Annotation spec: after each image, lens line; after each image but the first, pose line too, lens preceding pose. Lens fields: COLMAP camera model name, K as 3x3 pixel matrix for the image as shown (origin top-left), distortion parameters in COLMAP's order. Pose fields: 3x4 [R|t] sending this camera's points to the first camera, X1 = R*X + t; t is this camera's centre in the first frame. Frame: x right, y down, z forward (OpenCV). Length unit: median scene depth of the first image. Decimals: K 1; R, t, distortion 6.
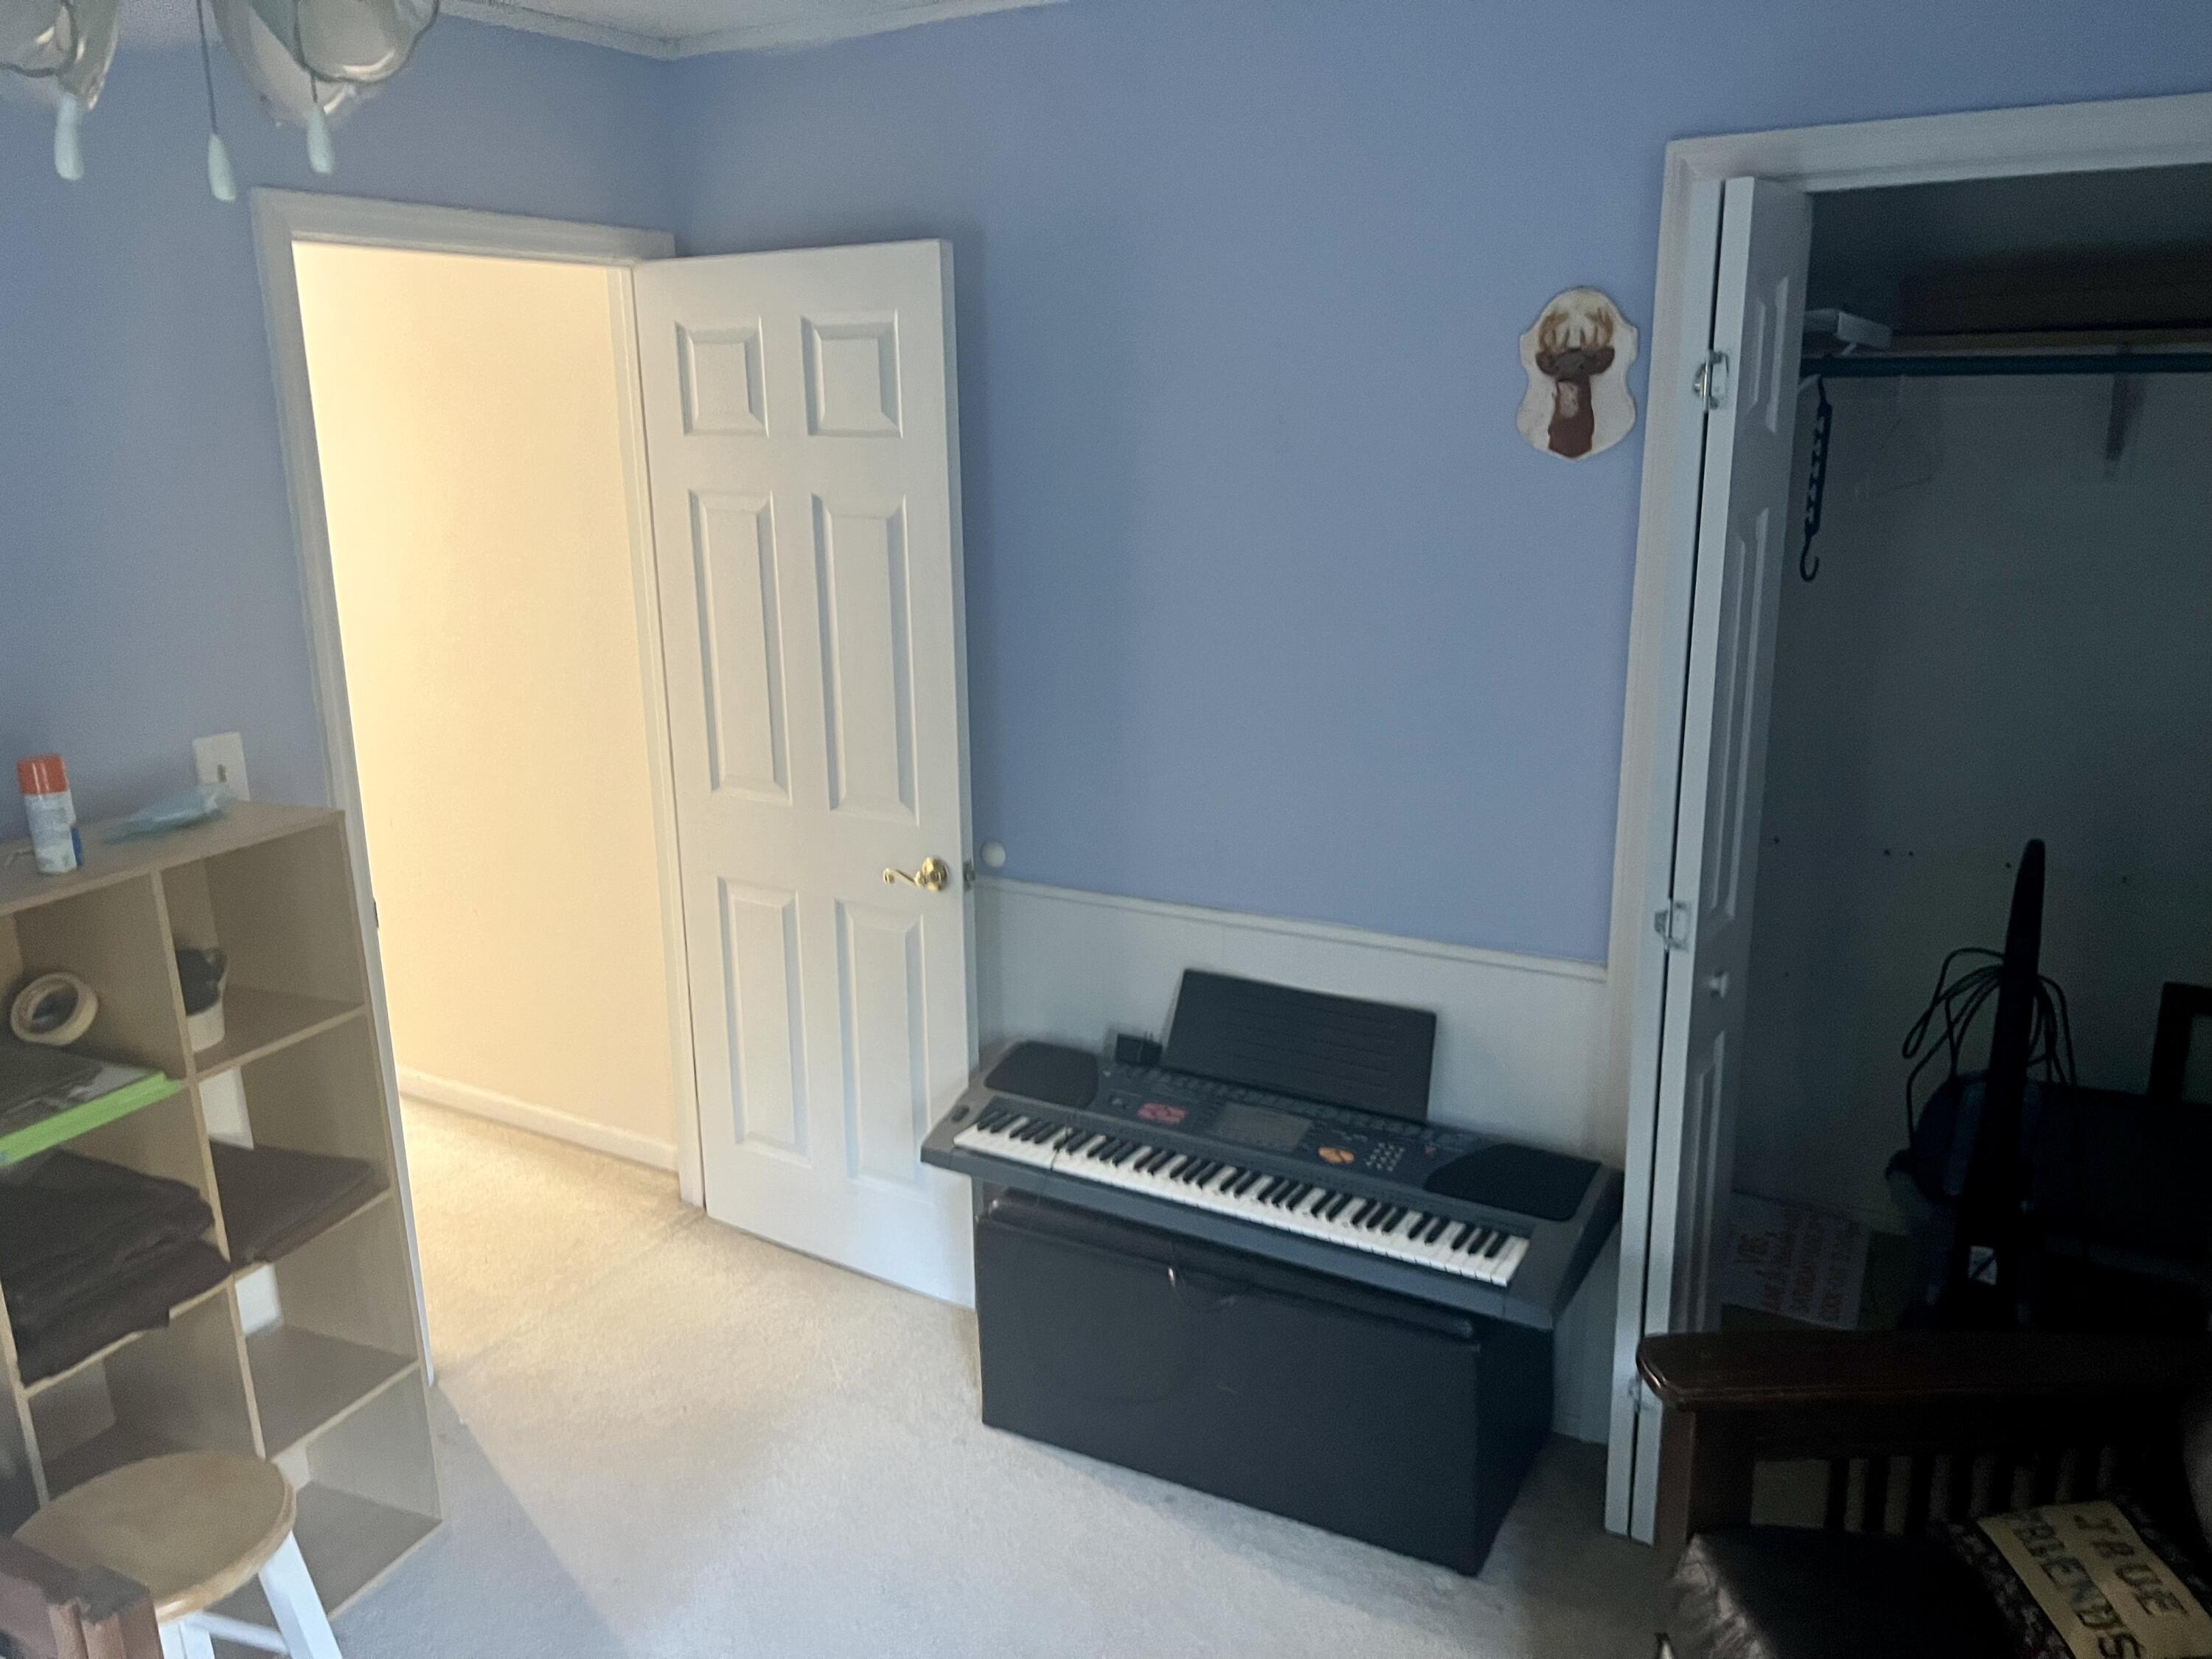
lens RADIAL K [[1653.4, 0, 1107.9], [0, 1653.4, 828.5], [0, 0, 1]] dist [0.027066, -0.033481]
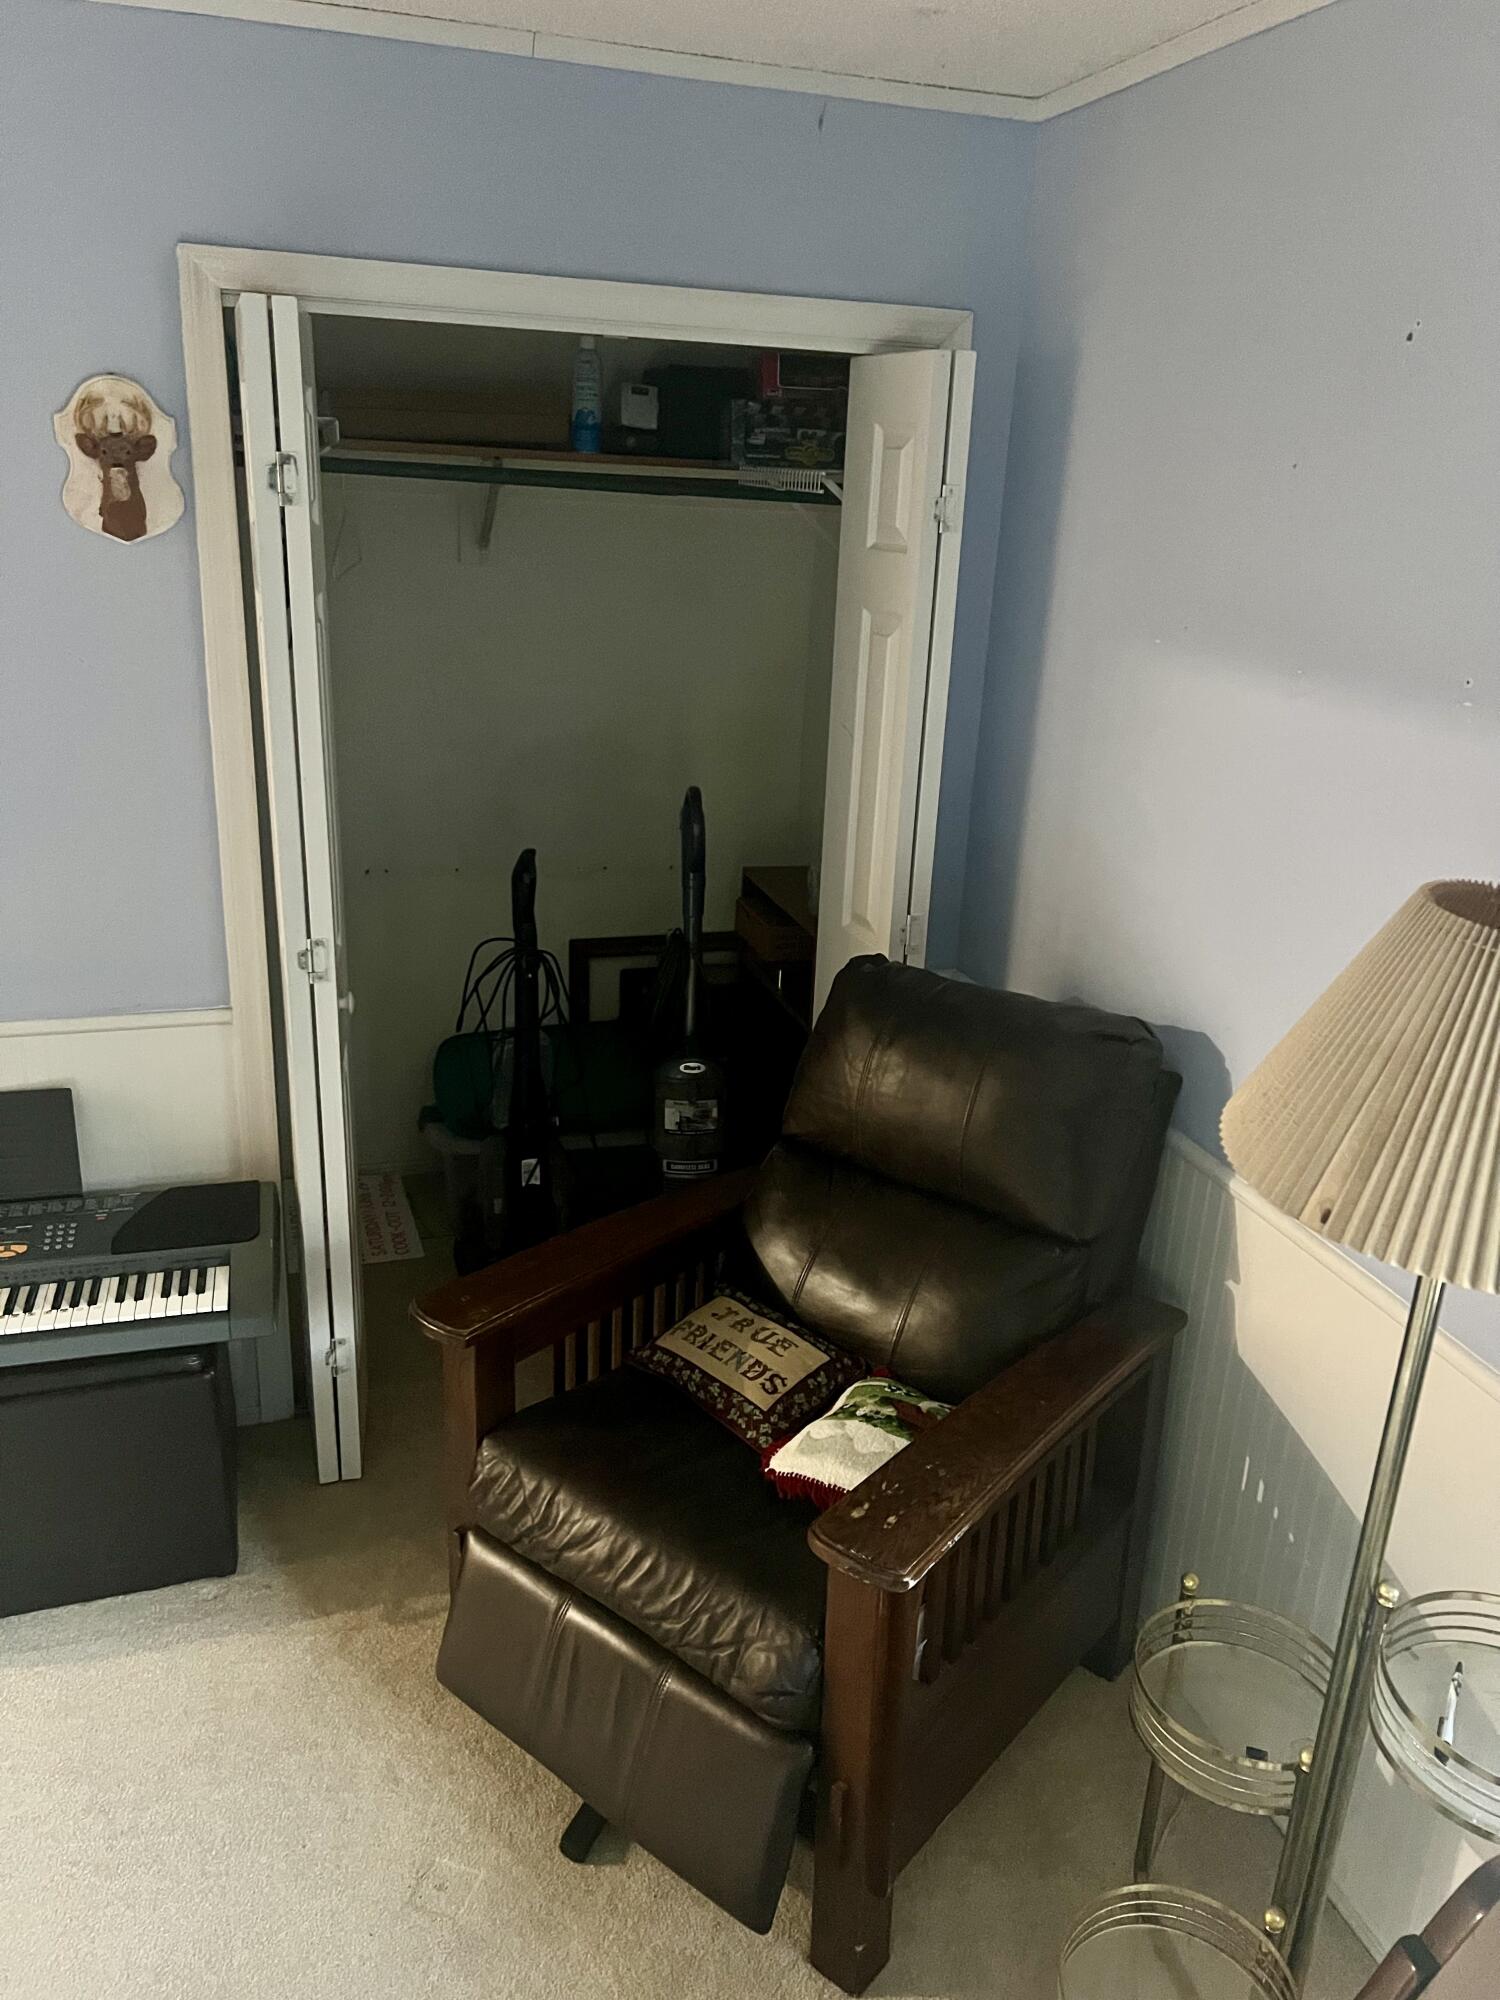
lens RADIAL K [[1471.1, 0, 753.9], [0, 1471.1, 973.2], [0, 0, 1]] dist [0.026532, -0.026662]
pose [[0.670083, -0.184179, 0.719074, -0.180972], [0.127219, 0.982890, 0.133200, -0.028881], [-0.731303, 0.002224, 0.682049, 0.073664]]
